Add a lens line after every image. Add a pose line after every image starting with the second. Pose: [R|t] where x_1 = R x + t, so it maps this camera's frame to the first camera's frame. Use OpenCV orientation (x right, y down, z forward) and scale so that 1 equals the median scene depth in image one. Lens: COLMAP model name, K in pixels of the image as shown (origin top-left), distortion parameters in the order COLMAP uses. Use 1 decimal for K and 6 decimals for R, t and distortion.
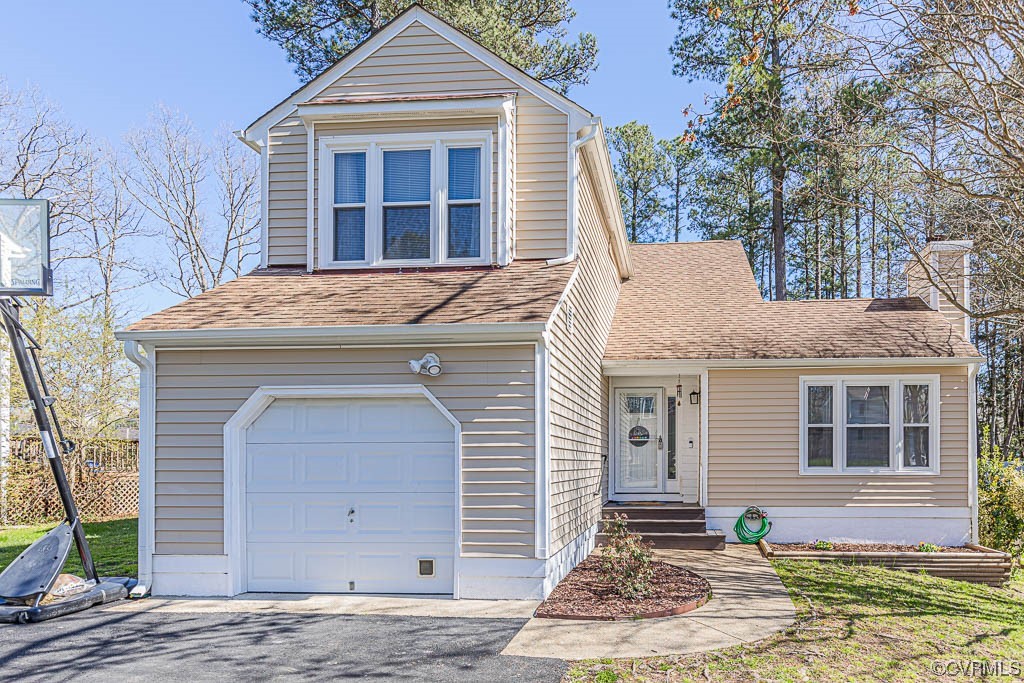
lens RADIAL K [[629.6, 0, 626.9], [0, 629.6, 450.9], [0, 0, 1]] dist [0.000573, -0.000229]
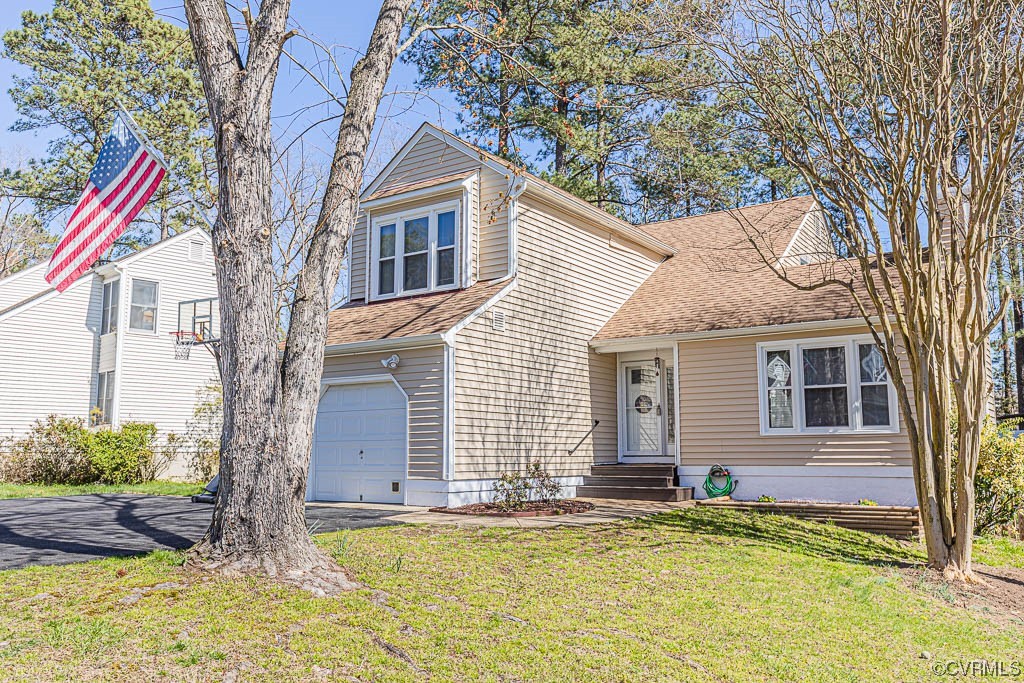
lens RADIAL K [[836.7, 0, 514.6], [0, 836.7, 338.5], [0, 0, 1]] dist [0.005747, -0.001237]
pose [[0.860707, -0.070888, -0.504142, 0.852145], [0.009284, 0.992279, -0.123674, 0.062170], [0.509016, 0.101767, 0.854720, -0.577933]]
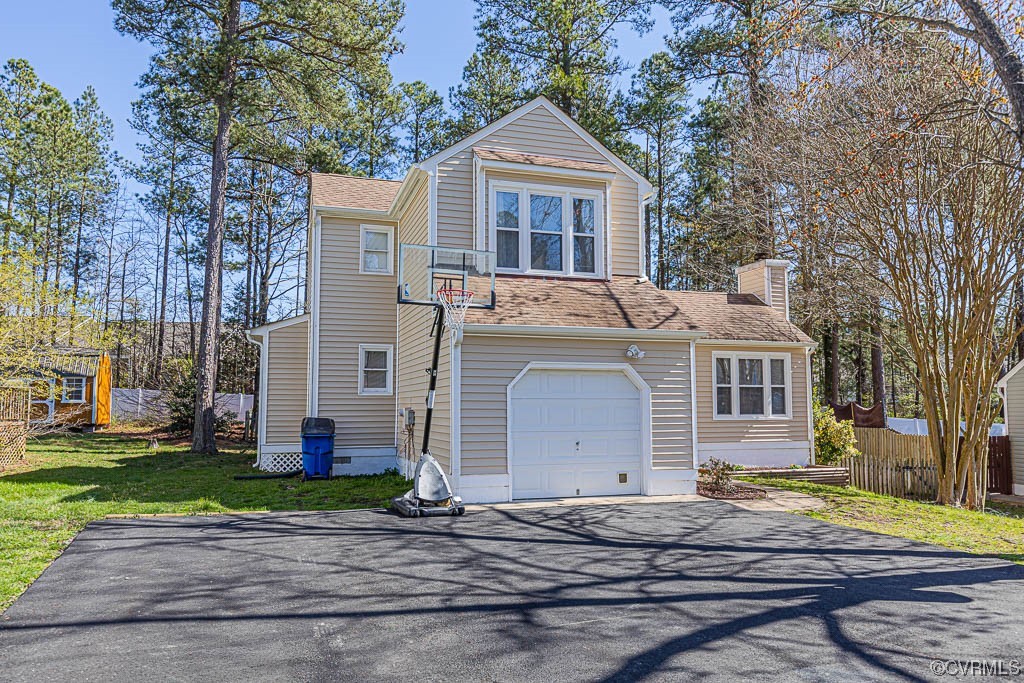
lens RADIAL K [[741.0, 0, 506.5], [0, 741.0, 339.8], [0, 0, 1]] dist [0.002100, 0.000452]
pose [[0.927639, 0.035709, 0.371767, -1.055040], [-0.006945, 0.996896, -0.078423, -0.011228], [-0.373413, 0.070166, 0.925008, -0.523378]]
